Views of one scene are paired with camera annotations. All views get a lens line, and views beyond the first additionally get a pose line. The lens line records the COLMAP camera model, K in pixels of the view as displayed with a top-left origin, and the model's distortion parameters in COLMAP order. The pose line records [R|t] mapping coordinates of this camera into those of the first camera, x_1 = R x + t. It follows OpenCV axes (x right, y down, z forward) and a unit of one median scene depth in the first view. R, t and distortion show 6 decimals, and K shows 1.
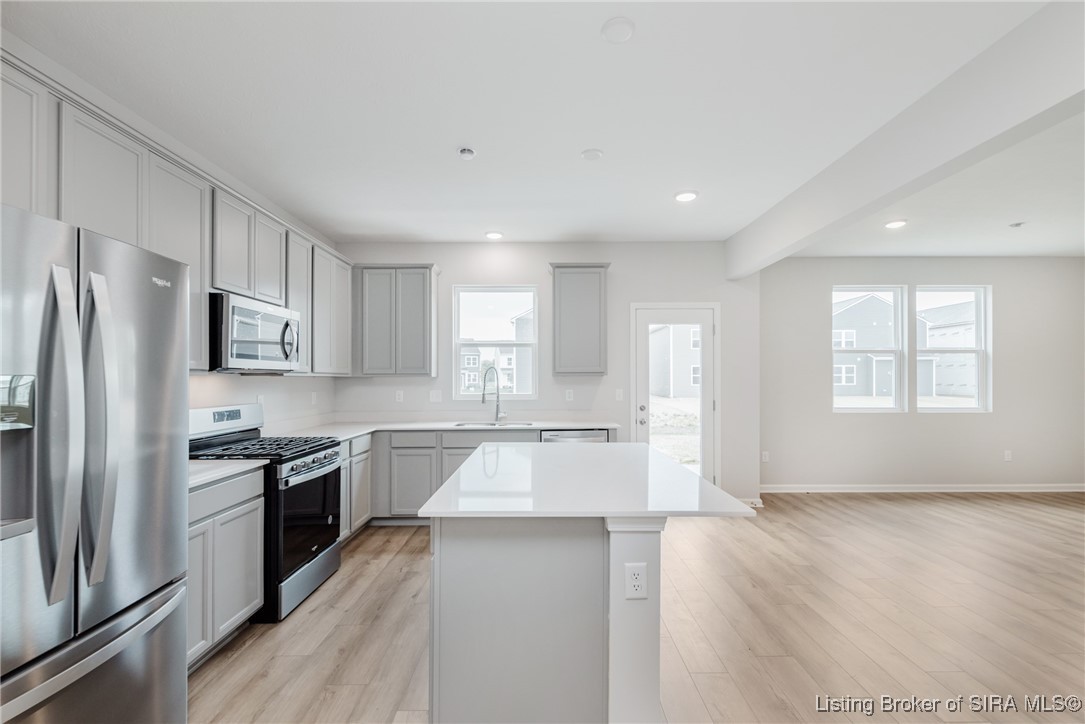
lens RADIAL K [[478.7, 0, 541.5], [0, 478.7, 379.4], [0, 0, 1]] dist [0.002149, 0.000585]
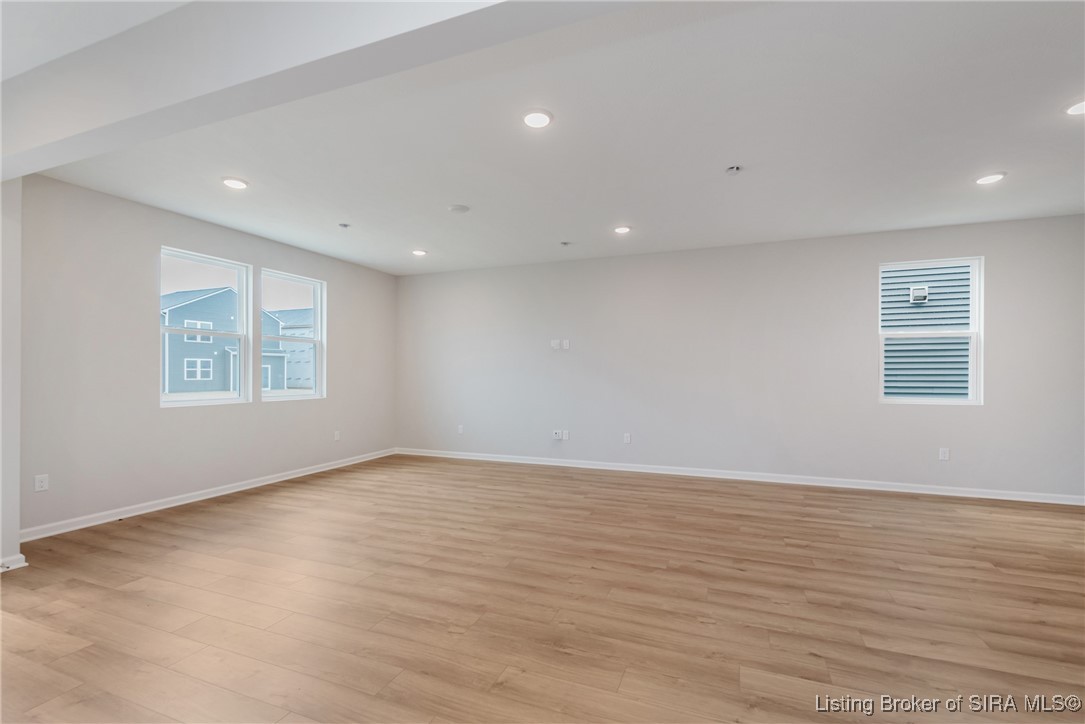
lens RADIAL K [[471.5, 0, 564.1], [0, 471.5, 366.0], [0, 0, 1]] dist [-0.000660, -0.000142]
pose [[0.345268, 0.016175, 0.938365, 0.130398], [0.001804, 0.999838, -0.017898, 0.018463], [-0.938502, 0.007872, 0.345183, 0.131757]]
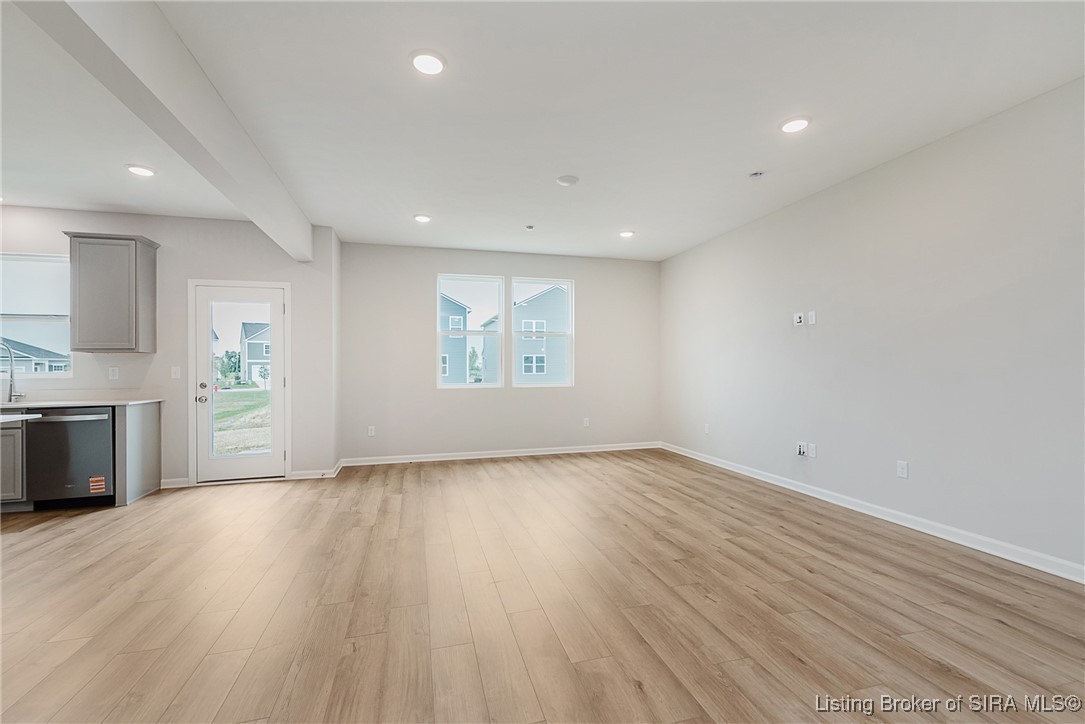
lens RADIAL K [[481.4, 0, 556.7], [0, 481.4, 369.7], [0, 0, 1]] dist [0.001849, 0.000156]
pose [[0.959261, -0.005087, 0.282475, 0.670377], [0.005062, 0.999987, 0.000819, 0.030937], [-0.282475, 0.000644, 0.959274, -0.175208]]
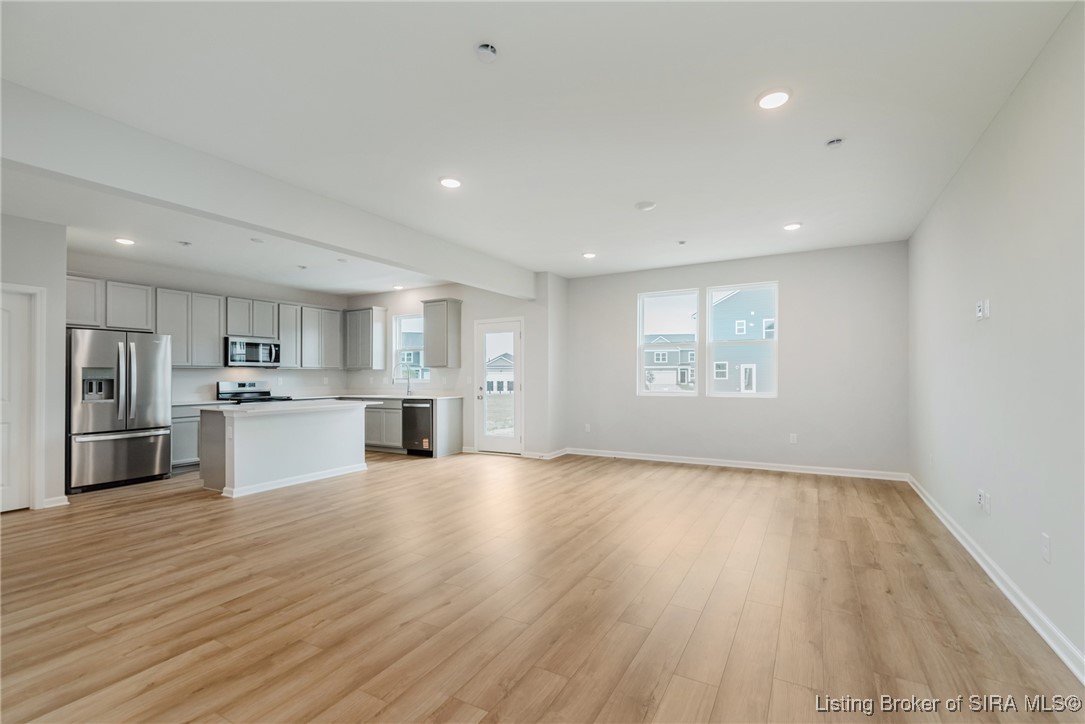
lens RADIAL K [[485.1, 0, 555.2], [0, 485.1, 374.4], [0, 0, 1]] dist [-0.001388, -0.000611]
pose [[0.875658, -0.003604, -0.482918, 1.237756], [0.002488, 0.999993, -0.002952, 0.020273], [0.482925, 0.001384, 0.875661, -0.256701]]
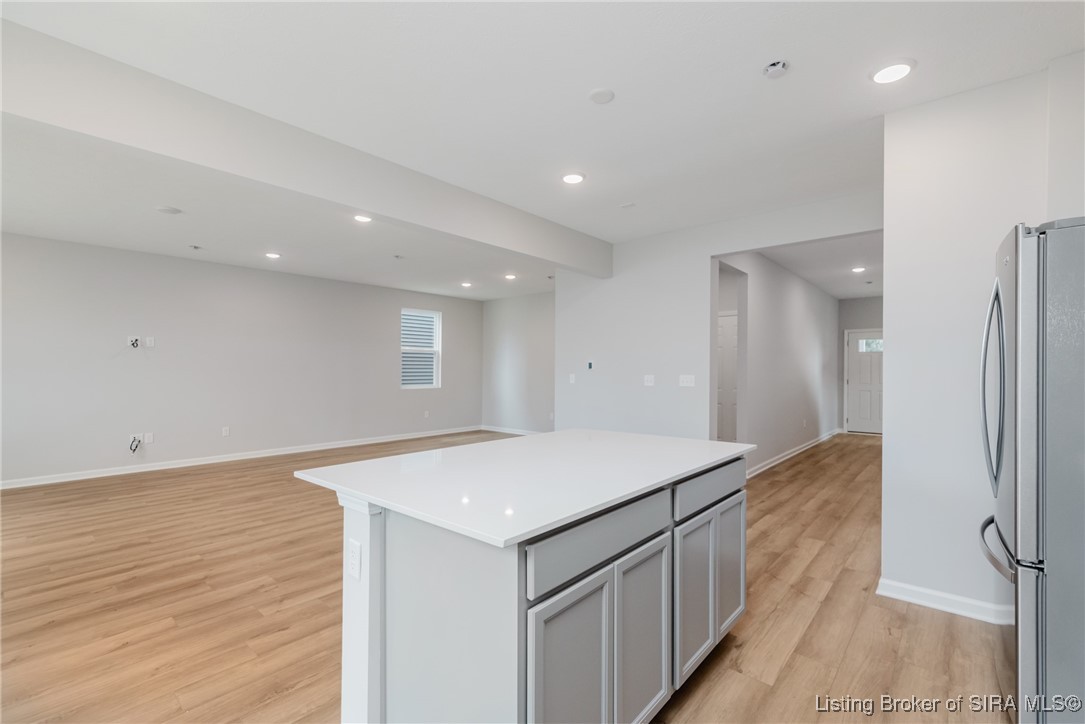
lens RADIAL K [[462.4, 0, 547.7], [0, 462.4, 367.9], [0, 0, 1]] dist [-0.000961, -0.000102]
pose [[-0.756659, 0.005339, 0.653788, -0.241895], [0.003882, 0.999986, -0.003673, 0.011072], [-0.653798, -0.000241, -0.756669, 0.849657]]
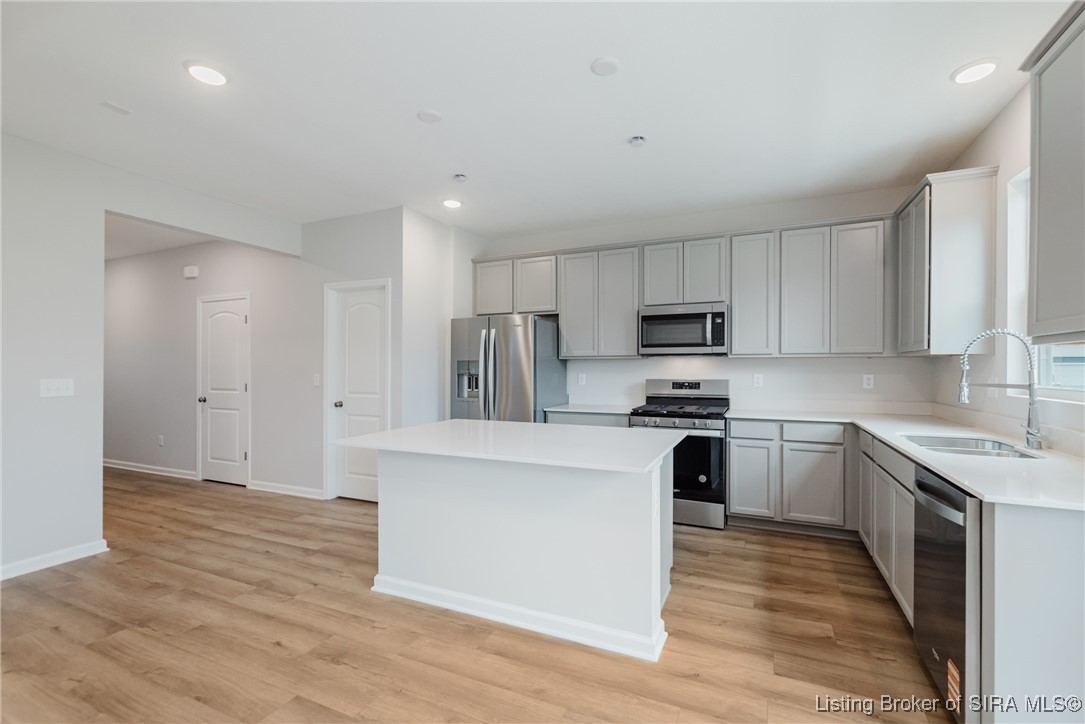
lens RADIAL K [[471.5, 0, 564.1], [0, 471.5, 366.0], [0, 0, 1]] dist [-0.000660, -0.000142]
pose [[-0.405035, 0.002832, -0.914297, 0.530700], [0.001501, 0.999996, 0.002433, 0.006920], [0.914300, -0.000387, -0.405038, 0.802035]]
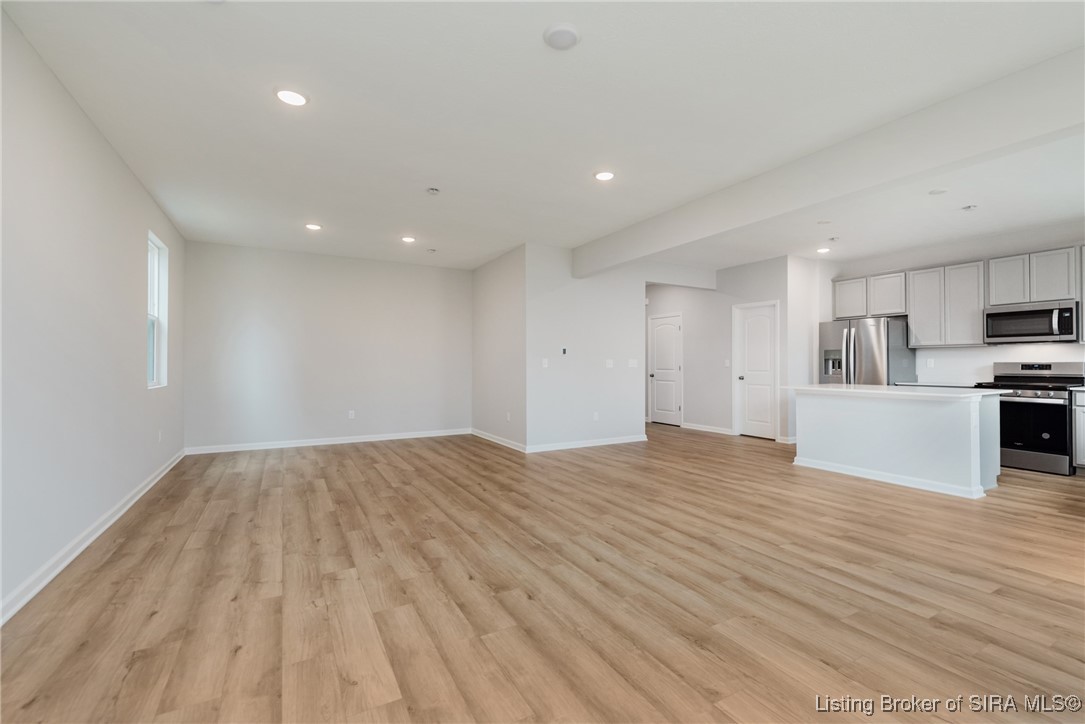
lens RADIAL K [[471.4, 0, 554.2], [0, 471.4, 357.2], [0, 0, 1]] dist [-0.002174, 0.000285]
pose [[-0.874613, -0.003031, -0.484812, 1.185059], [0.002232, 0.999945, -0.010277, 0.033265], [0.484816, -0.010071, -0.874558, 1.084459]]
